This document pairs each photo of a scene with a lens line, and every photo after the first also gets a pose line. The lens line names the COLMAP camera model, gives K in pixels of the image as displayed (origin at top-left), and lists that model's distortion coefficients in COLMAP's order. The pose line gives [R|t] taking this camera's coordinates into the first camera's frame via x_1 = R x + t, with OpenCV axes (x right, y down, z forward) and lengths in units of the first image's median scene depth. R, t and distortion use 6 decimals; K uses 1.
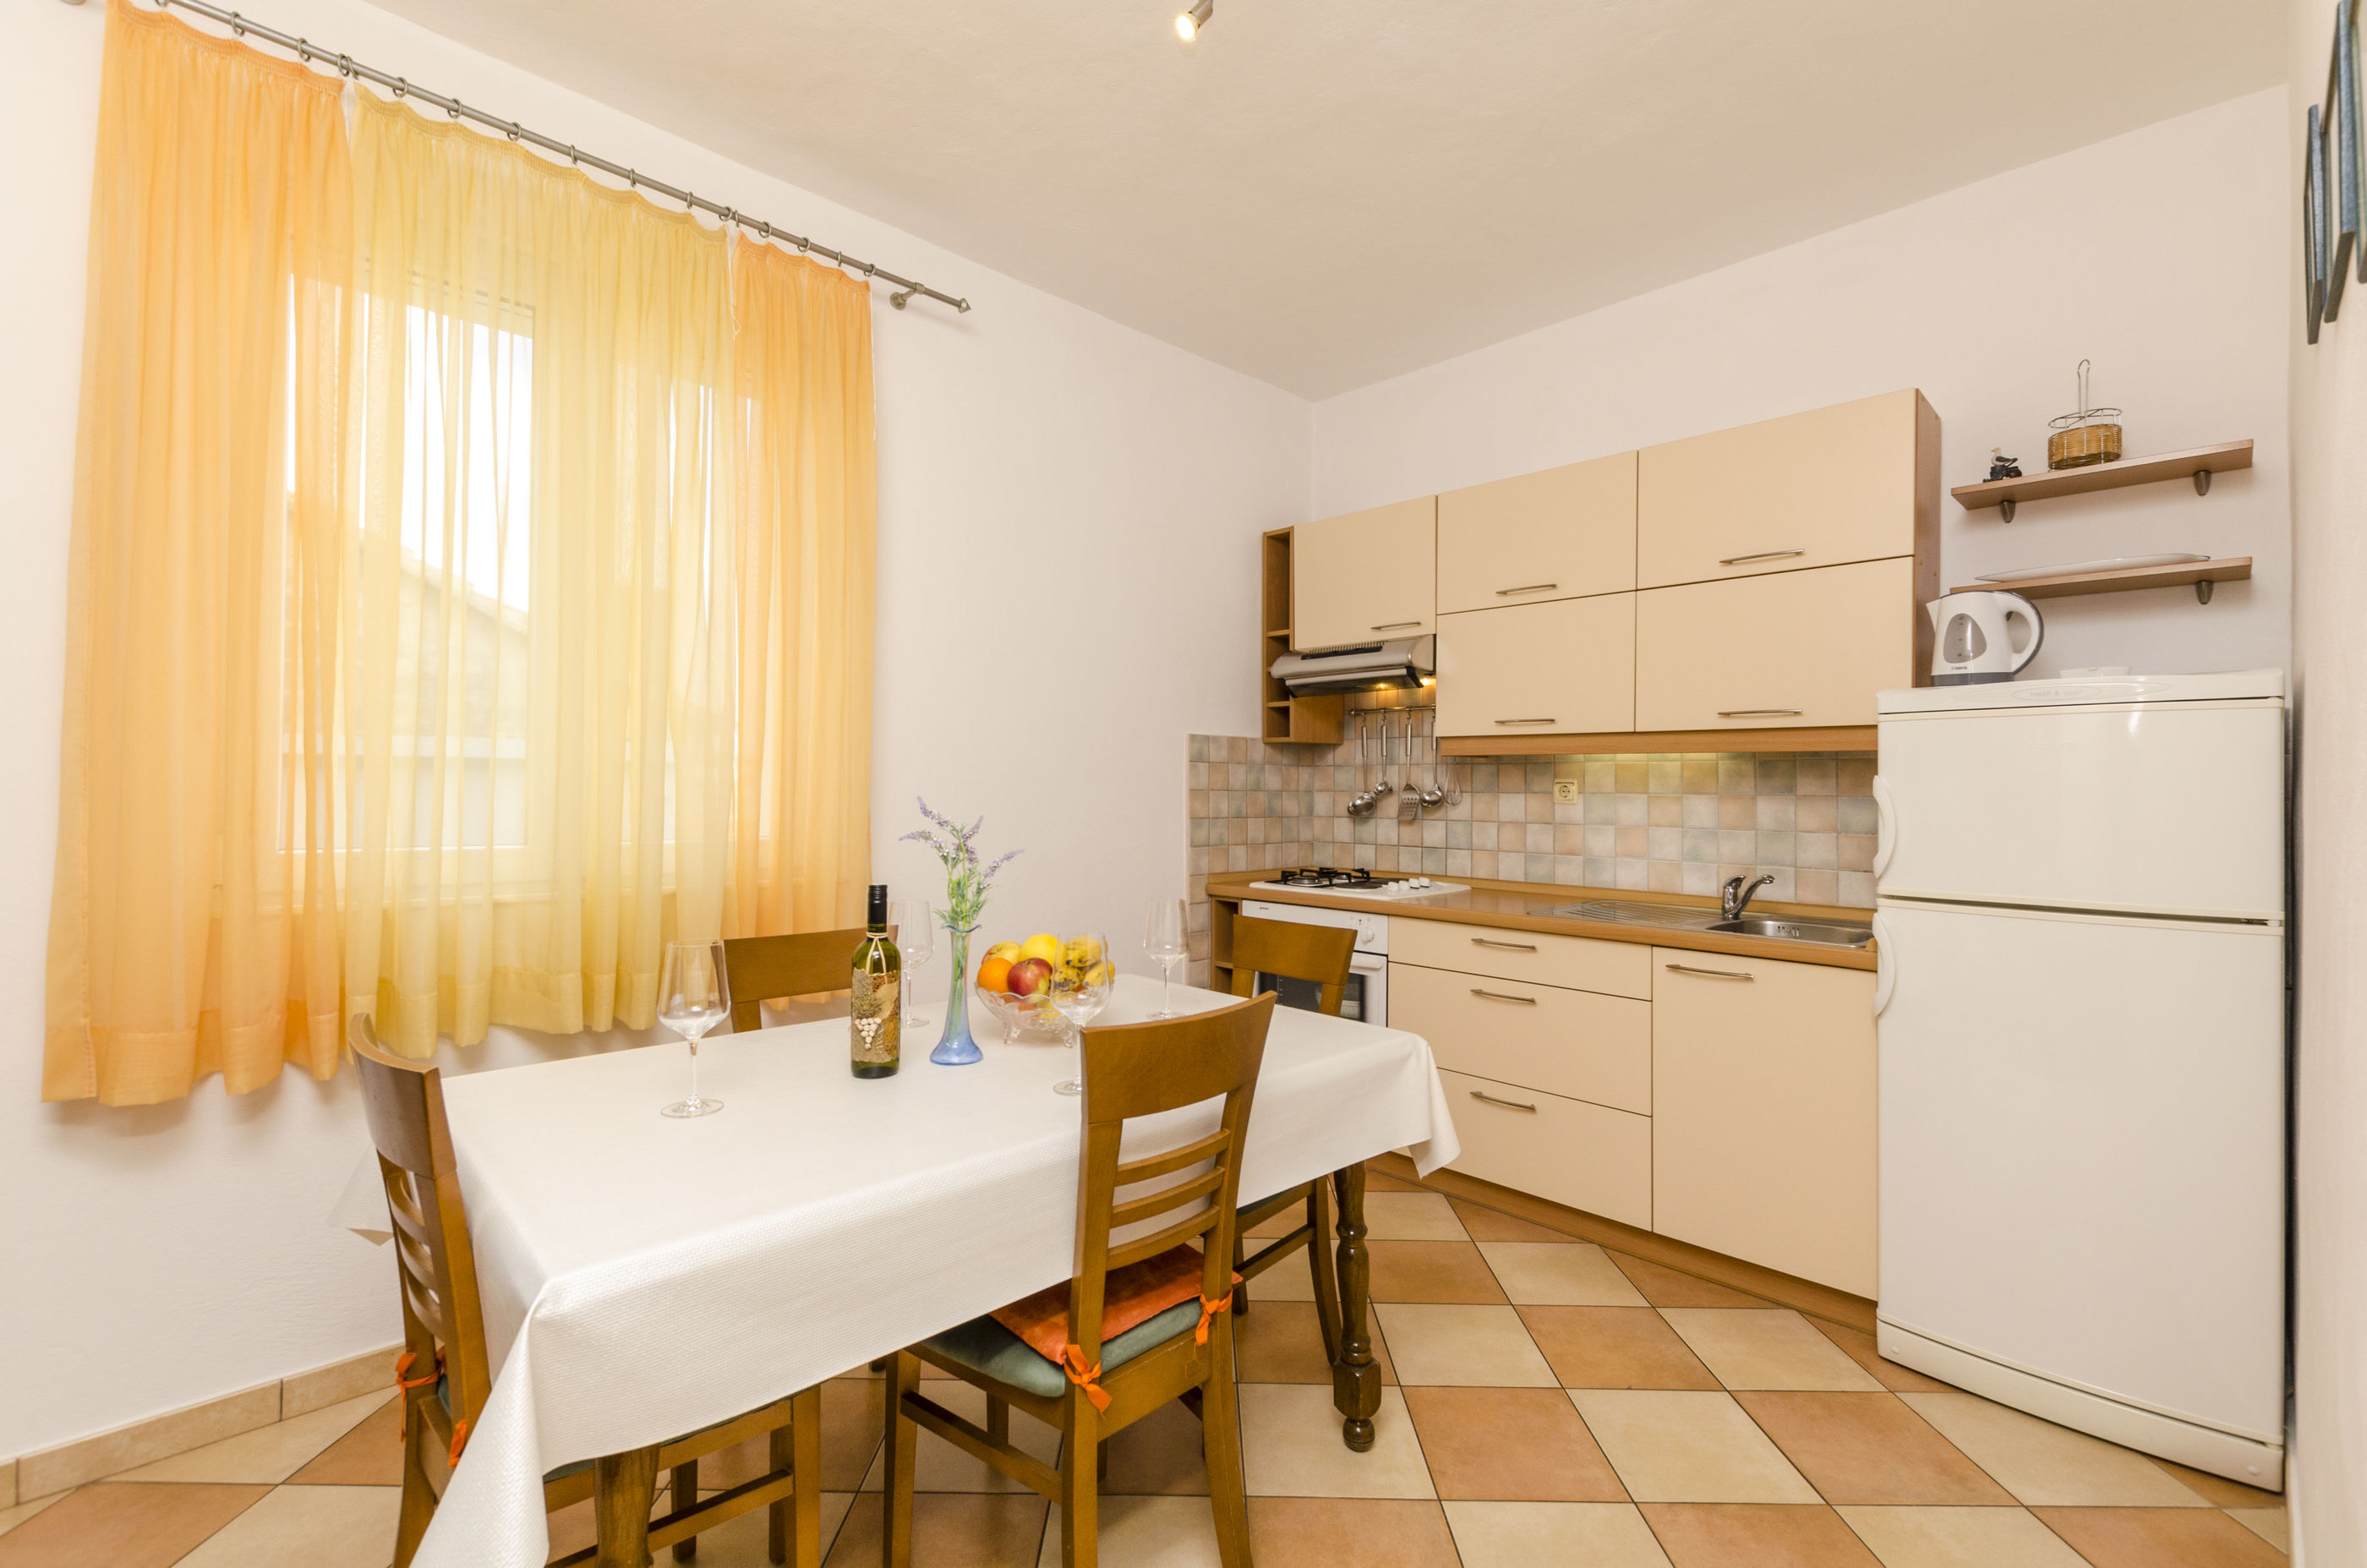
lens RADIAL K [[1031.4, 0, 1184.6], [0, 1031.4, 787.0], [0, 0, 1]] dist [0.011123, -0.004369]
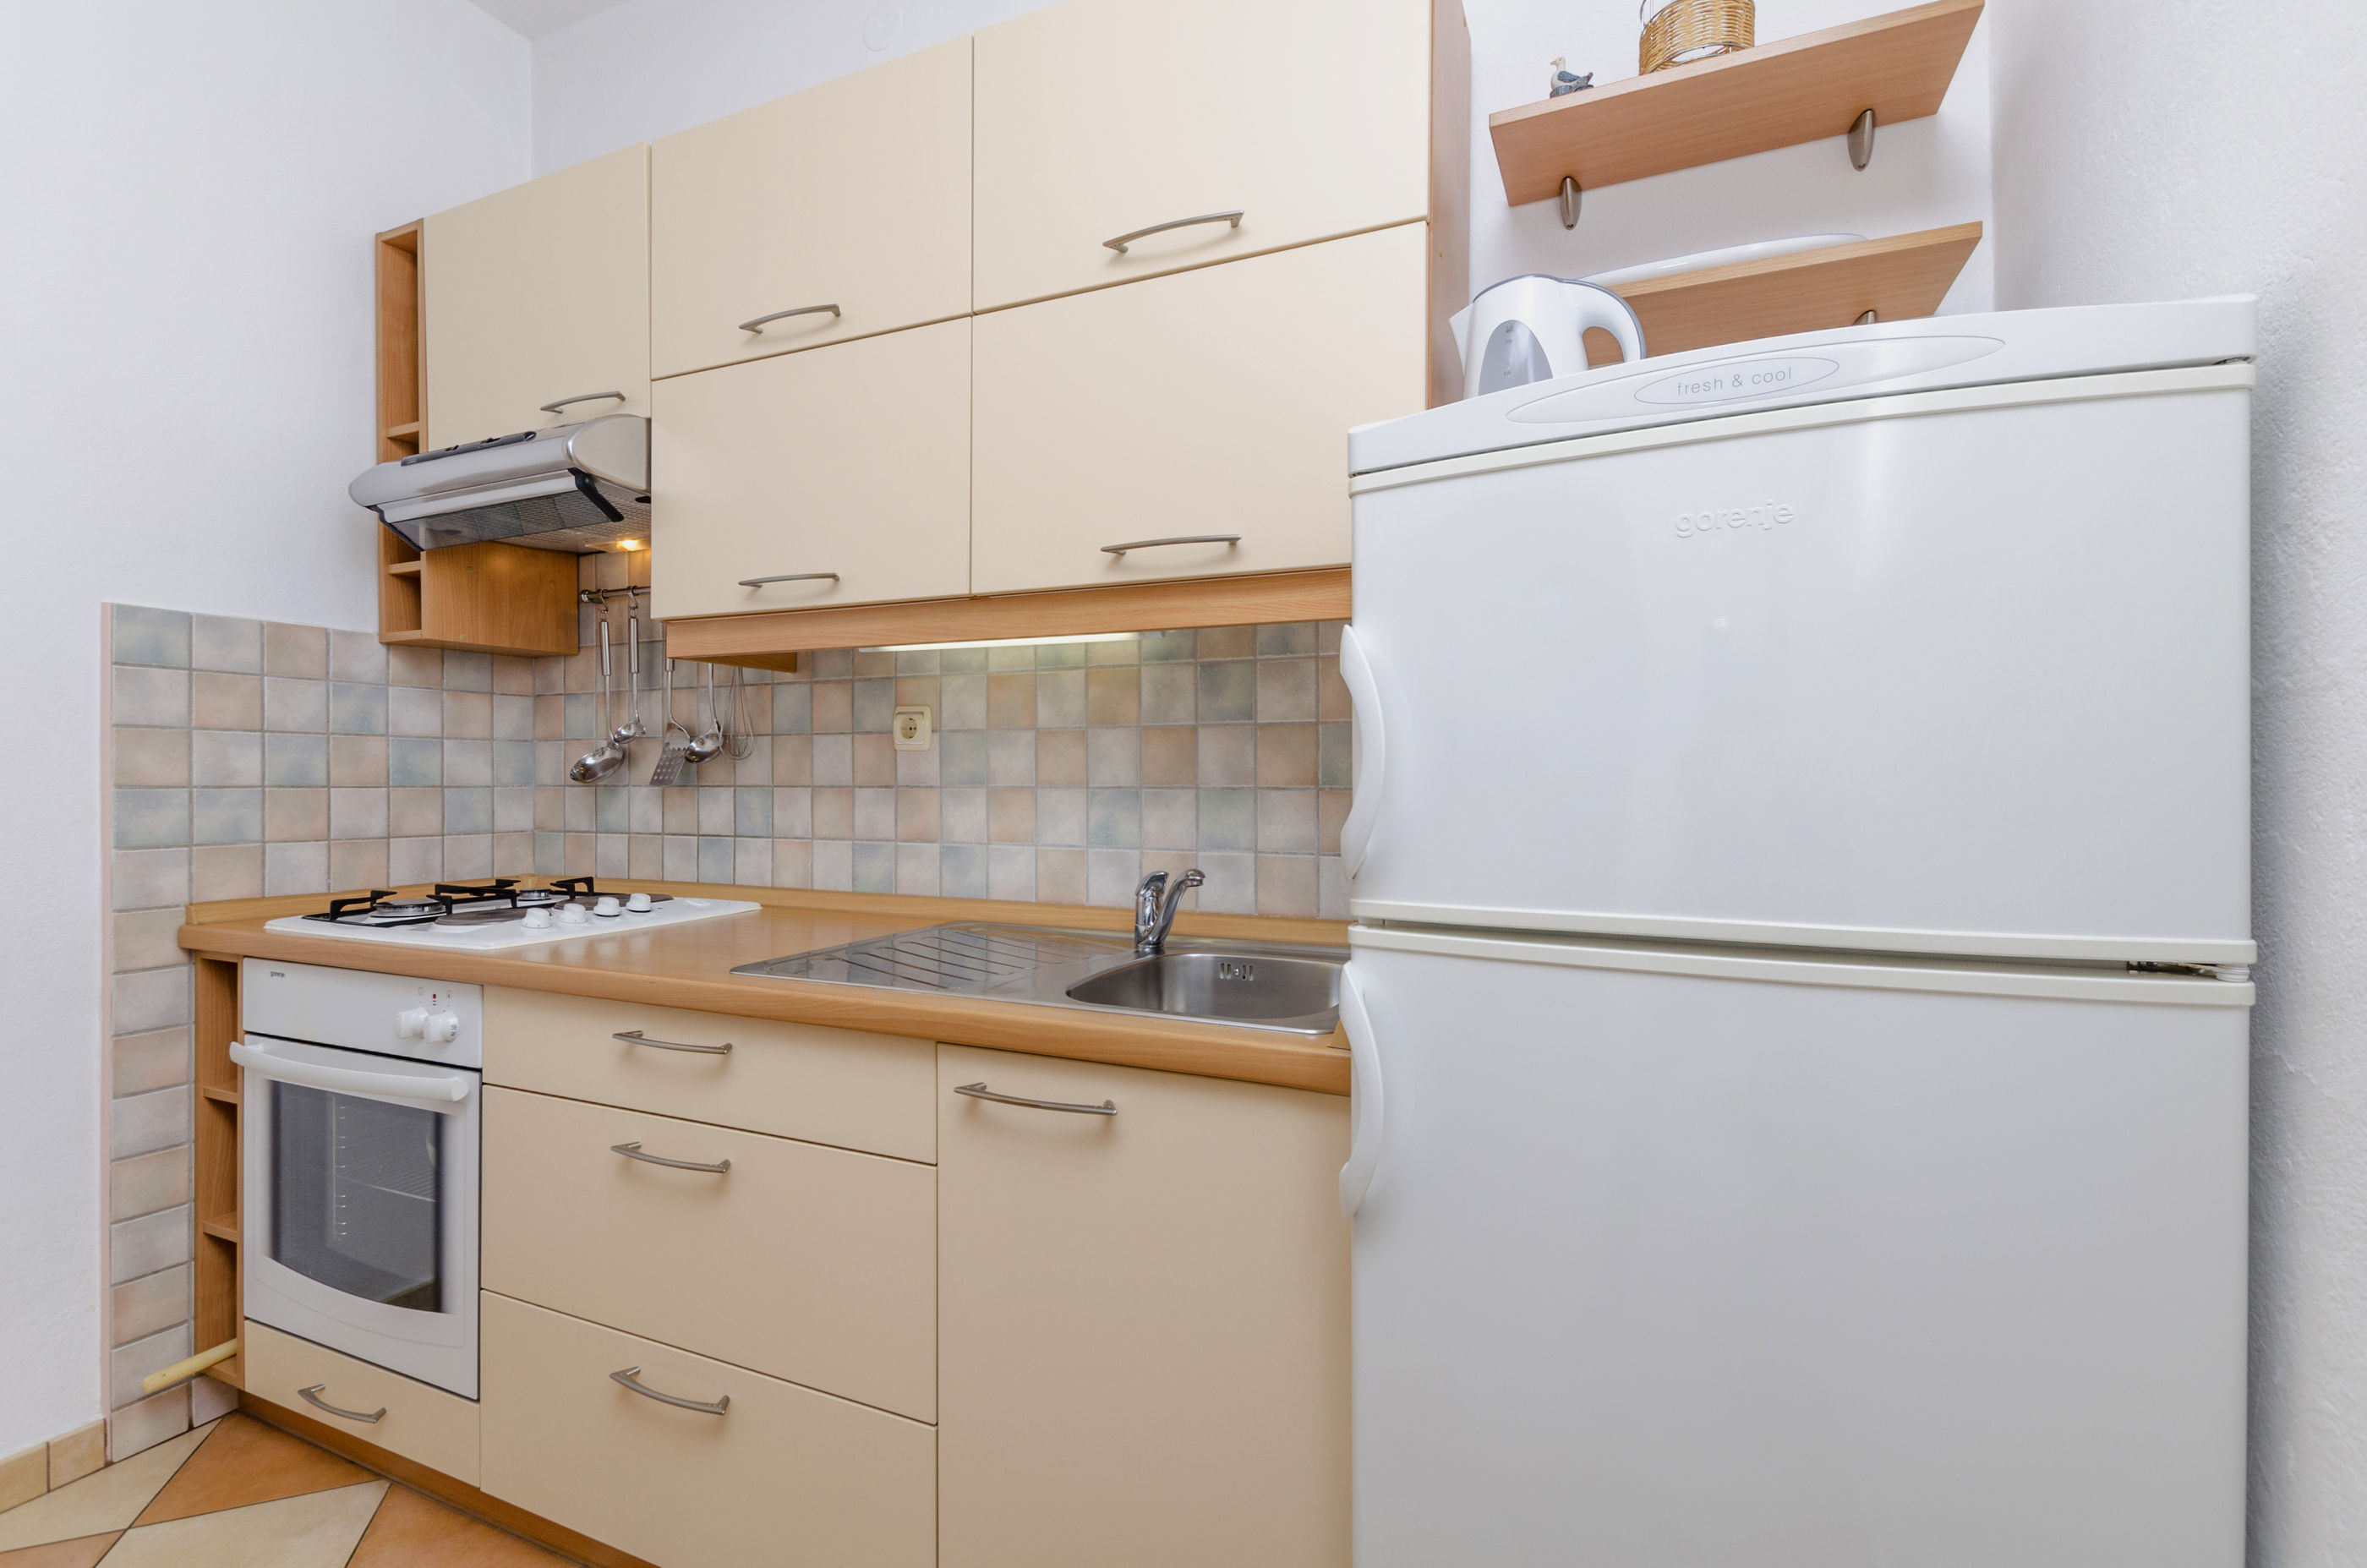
lens RADIAL K [[1031.4, 0, 1188.8], [0, 1031.4, 790.0], [0, 0, 1]] dist [0.011123, -0.004369]
pose [[0.930879, -0.012343, 0.365120, 0.289874], [0.007699, 0.999870, 0.014170, 0.029289], [-0.365247, -0.010379, 0.930853, 0.404567]]
